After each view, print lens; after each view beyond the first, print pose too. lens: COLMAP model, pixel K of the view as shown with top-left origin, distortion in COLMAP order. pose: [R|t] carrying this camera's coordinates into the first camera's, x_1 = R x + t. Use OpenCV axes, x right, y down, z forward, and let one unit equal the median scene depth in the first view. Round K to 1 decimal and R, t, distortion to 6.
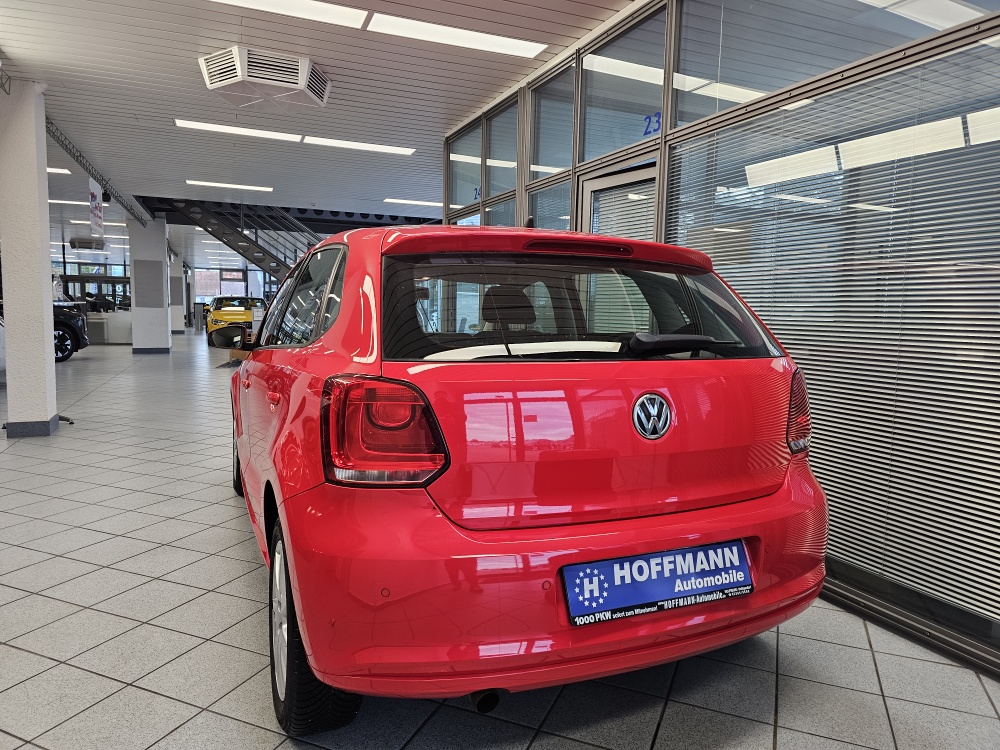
lens RADIAL K [[677.1, 0, 498.6], [0, 677.1, 363.6], [0, 0, 1]] dist [0.075926, -0.085704]
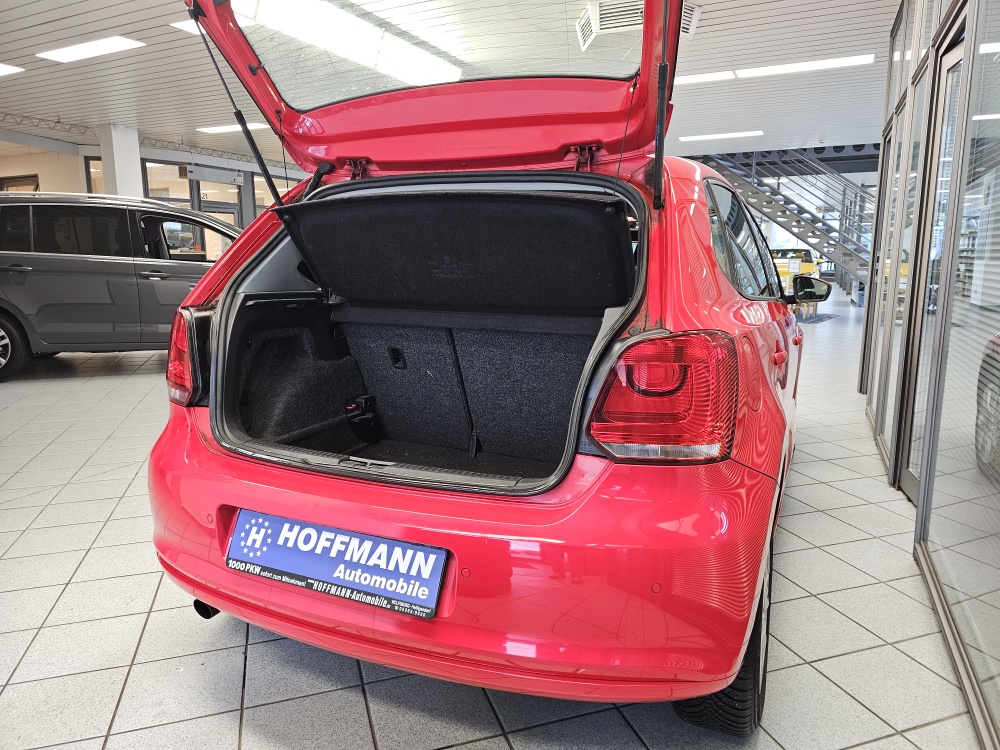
lens RADIAL K [[677.1, 0, 498.6], [0, 677.1, 363.6], [0, 0, 1]] dist [0.075926, -0.085704]
pose [[0.654896, 0.099350, -0.749160, 0.990386], [-0.051060, 0.994873, 0.087300, -0.013888], [0.753992, -0.018920, 0.656611, 0.594948]]
